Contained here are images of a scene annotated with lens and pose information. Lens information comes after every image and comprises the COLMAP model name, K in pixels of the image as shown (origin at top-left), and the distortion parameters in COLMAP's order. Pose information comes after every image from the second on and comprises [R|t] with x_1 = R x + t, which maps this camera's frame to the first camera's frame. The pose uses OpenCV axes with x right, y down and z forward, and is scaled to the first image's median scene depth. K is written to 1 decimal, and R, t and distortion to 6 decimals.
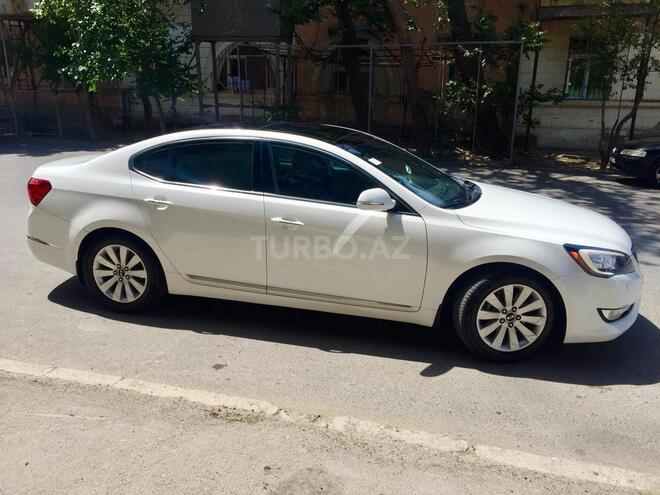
lens RADIAL K [[557.5, 0, 331.6], [0, 557.5, 246.4], [0, 0, 1]] dist [0.073975, -0.082049]
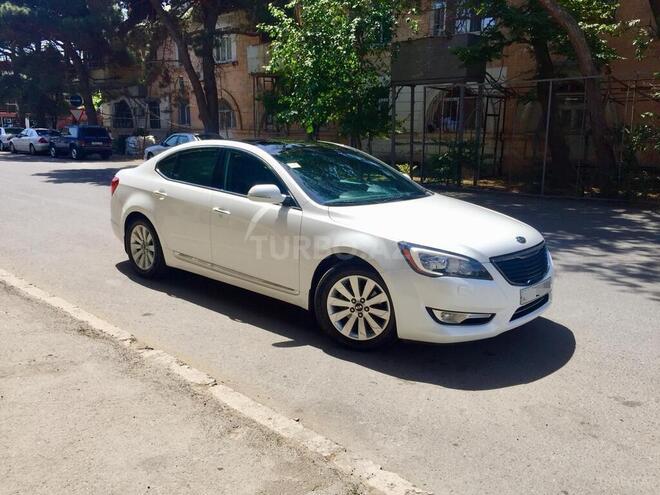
lens RADIAL K [[557.5, 0, 331.4], [0, 557.5, 249.5], [0, 0, 1]] dist [0.073975, -0.082049]
pose [[0.885864, 0.087312, -0.455655, 0.738942], [-0.121141, 0.991592, -0.045509, 0.070347], [0.447850, 0.095513, 0.888992, 0.016733]]
